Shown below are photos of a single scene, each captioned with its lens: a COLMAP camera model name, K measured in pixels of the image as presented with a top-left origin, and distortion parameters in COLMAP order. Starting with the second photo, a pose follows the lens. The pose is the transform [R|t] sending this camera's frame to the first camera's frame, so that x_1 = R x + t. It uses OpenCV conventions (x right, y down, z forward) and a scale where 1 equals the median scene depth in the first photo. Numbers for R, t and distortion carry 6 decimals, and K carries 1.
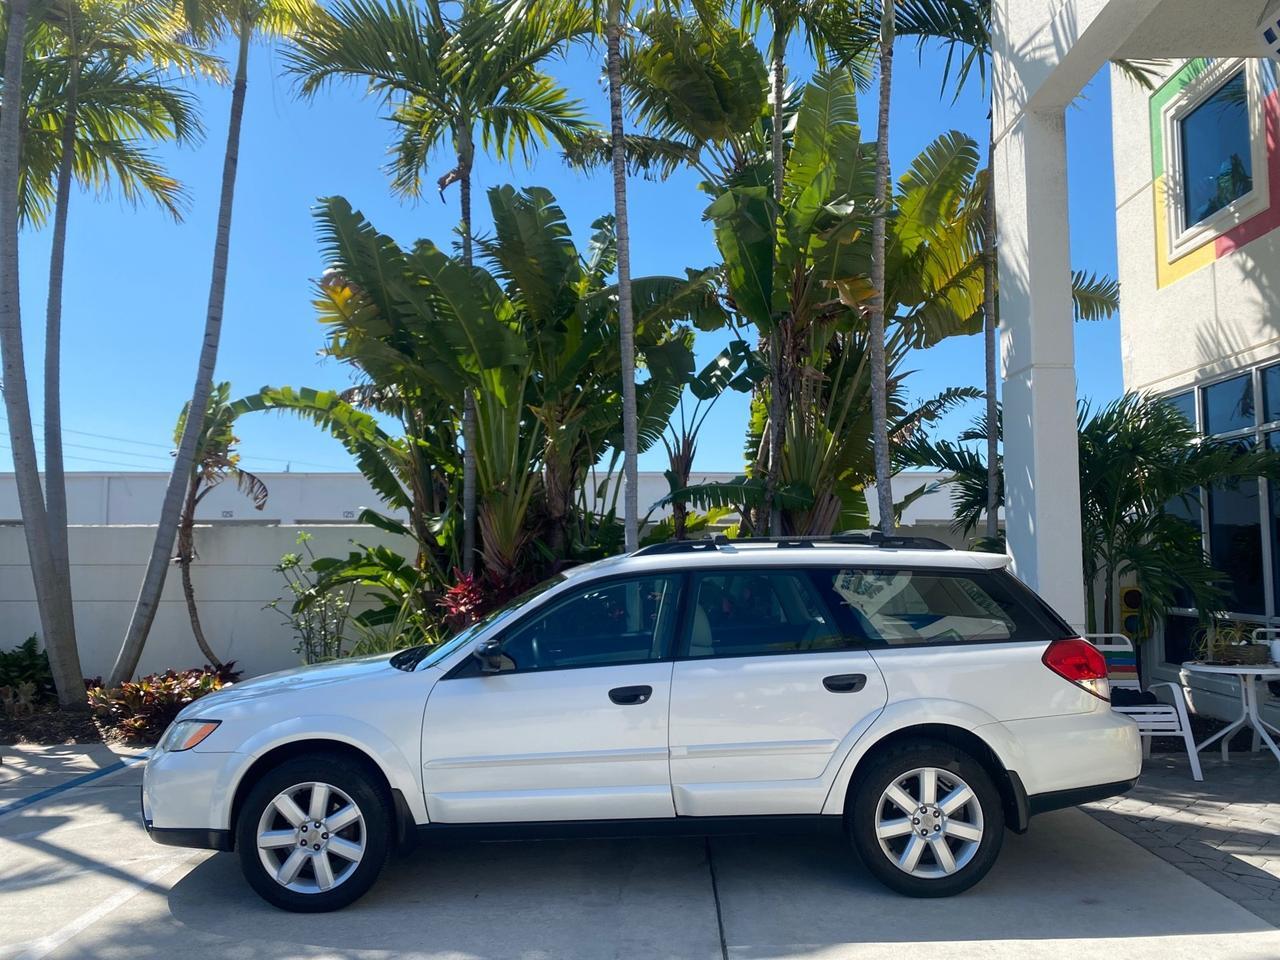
lens RADIAL K [[988.6, 0, 637.6], [0, 988.6, 470.6], [0, 0, 1]] dist [0.020391, -0.027659]
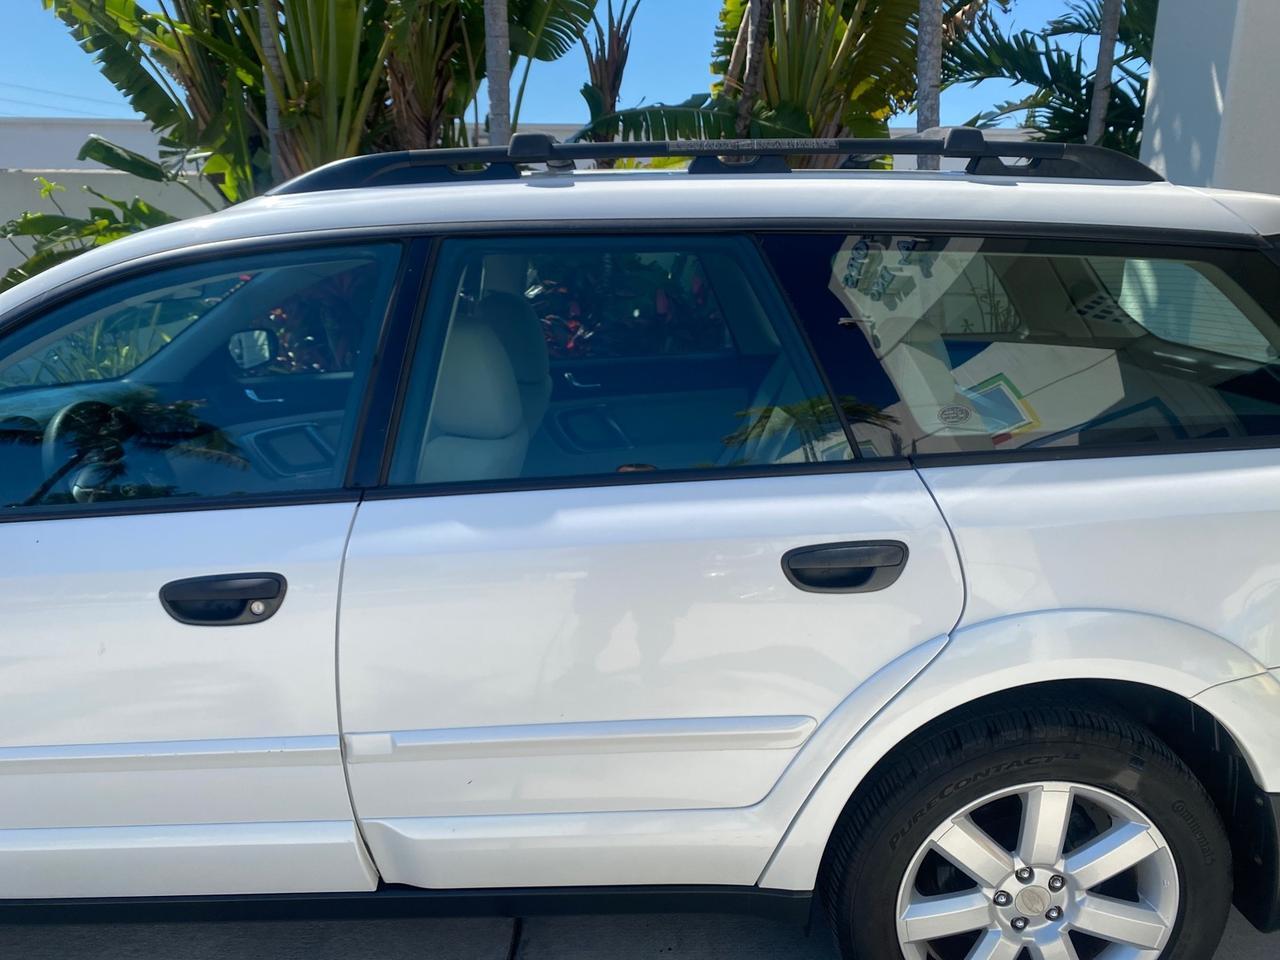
lens RADIAL K [[988.6, 0, 652.9], [0, 988.6, 464.1], [0, 0, 1]] dist [0.020391, -0.027659]
pose [[0.999803, 0.004530, 0.019329, 0.062500], [-0.010325, 0.950238, 0.311353, 0.033701], [-0.016956, -0.311491, 0.950098, 0.315049]]
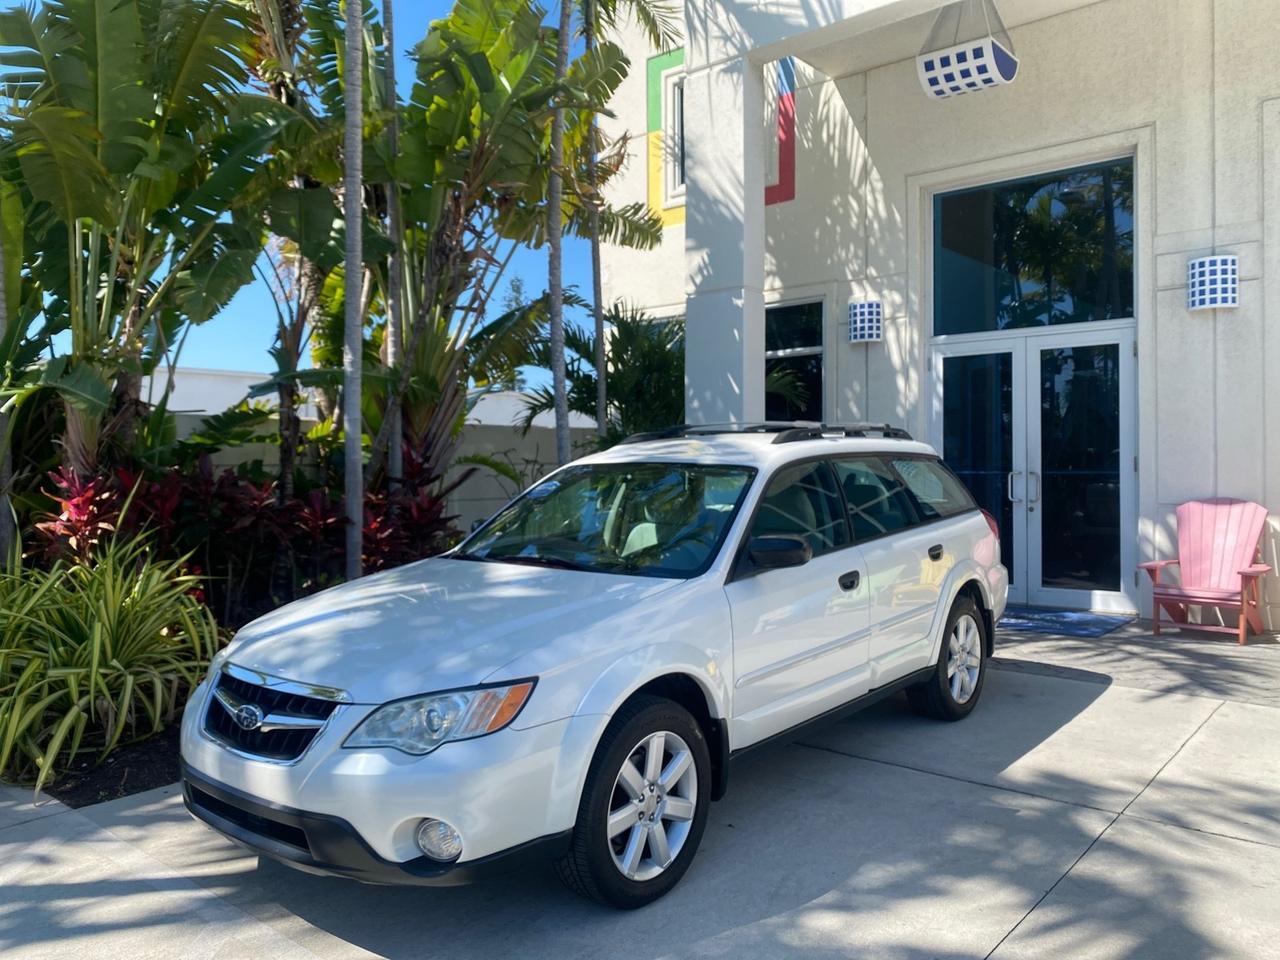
lens RADIAL K [[988.6, 0, 635.6], [0, 988.6, 474.6], [0, 0, 1]] dist [0.020391, -0.027659]
pose [[0.637642, -0.012281, 0.770235, -0.416372], [-0.061667, 0.995850, 0.066930, 0.031405], [-0.767861, -0.090176, 0.634238, 0.251826]]
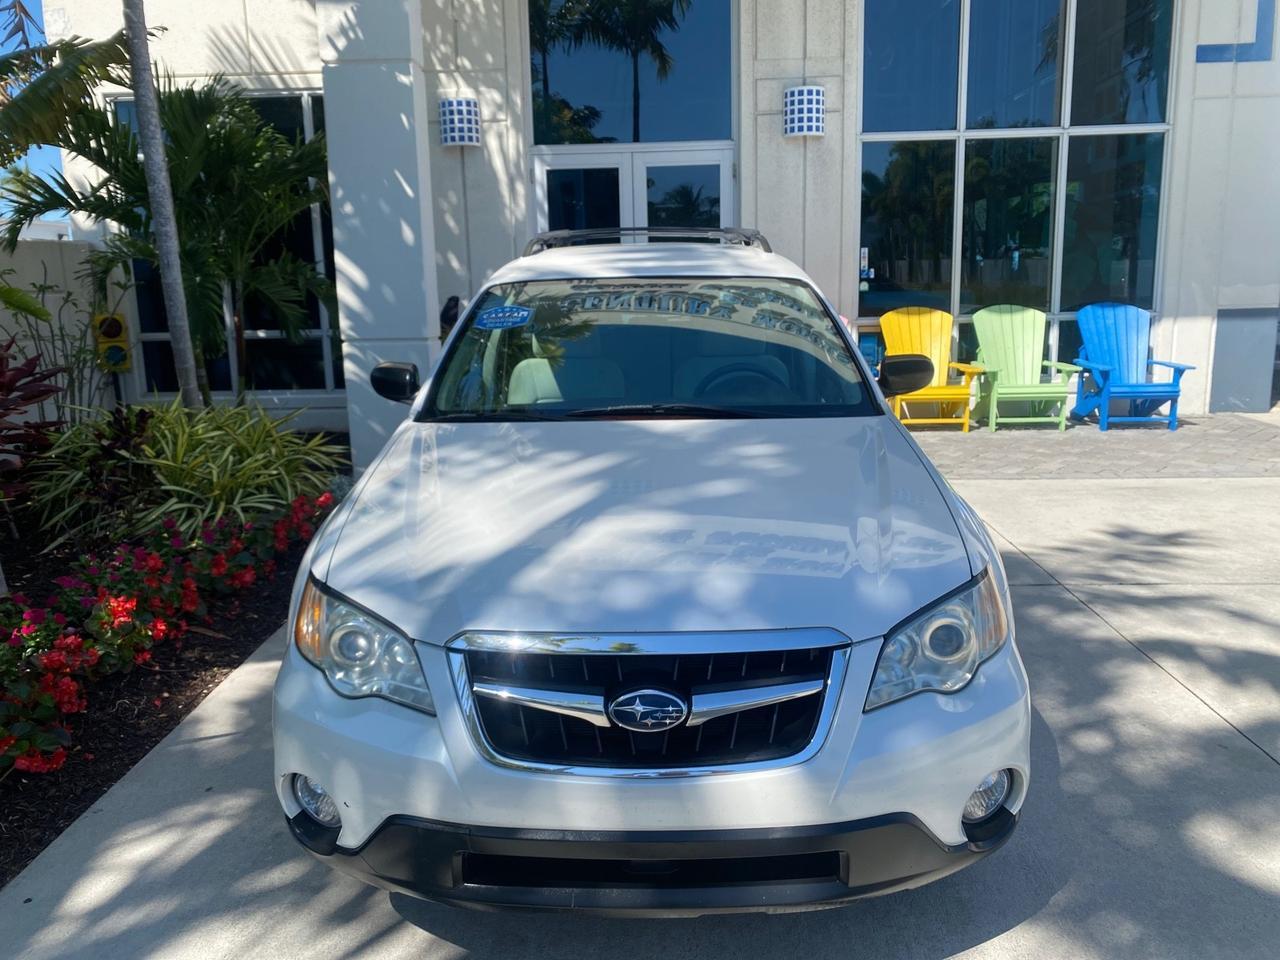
lens RADIAL K [[988.6, 0, 636.3], [0, 988.6, 473.5], [0, 0, 1]] dist [0.020391, -0.027659]
pose [[0.017462, -0.189788, 0.981670, -0.424620], [-0.067373, 0.979365, 0.190540, 0.059846], [-0.997575, -0.069465, 0.004315, 0.551246]]
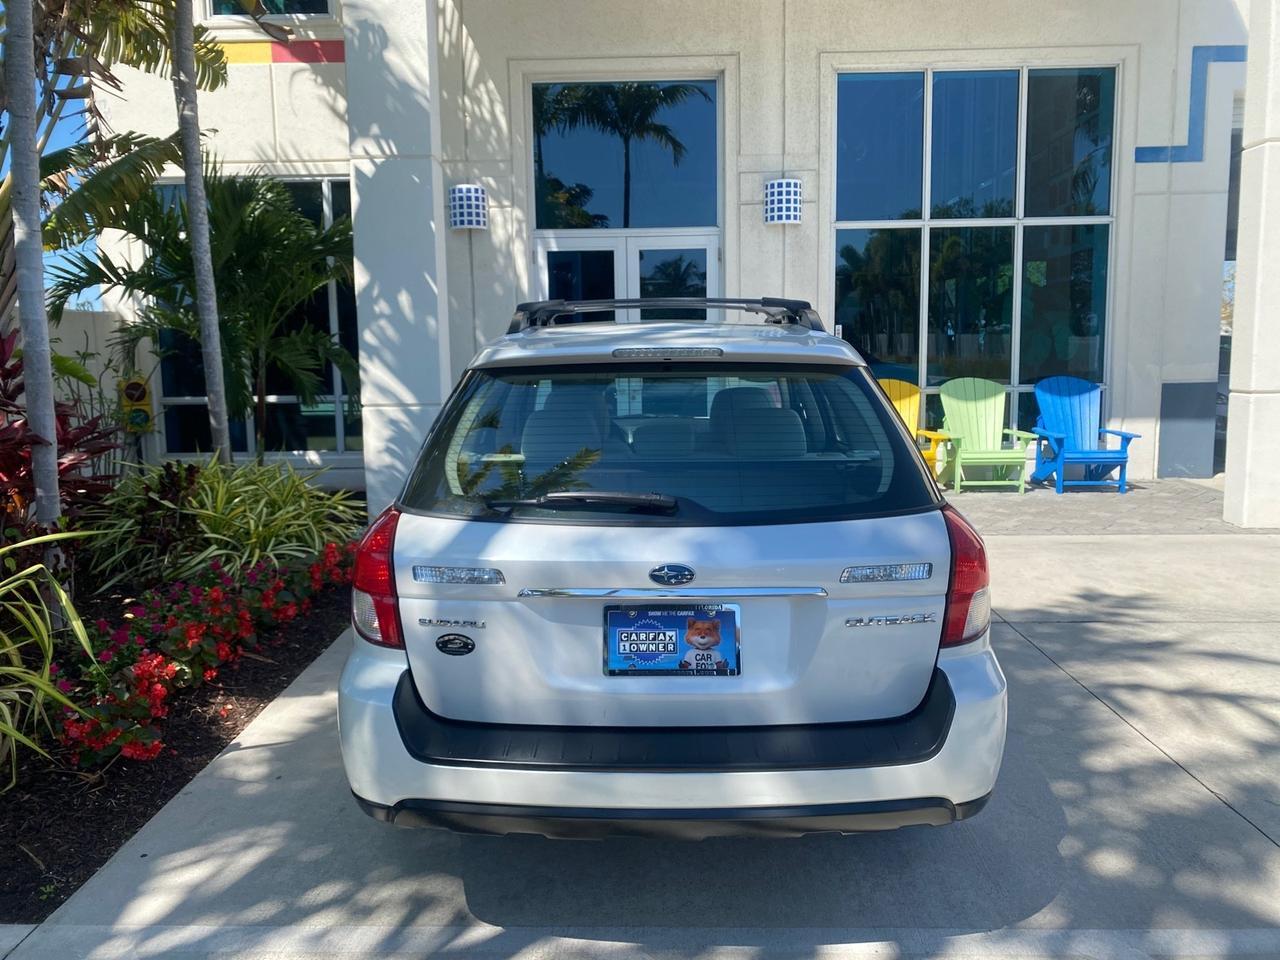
lens RADIAL K [[988.6, 0, 645.9], [0, 988.6, 476.6], [0, 0, 1]] dist [0.020391, -0.027659]
pose [[-0.005405, -0.125253, 0.992110, -0.491555], [-0.076303, 0.989284, 0.124481, 0.057865], [-0.997070, -0.075028, -0.014904, 0.556796]]
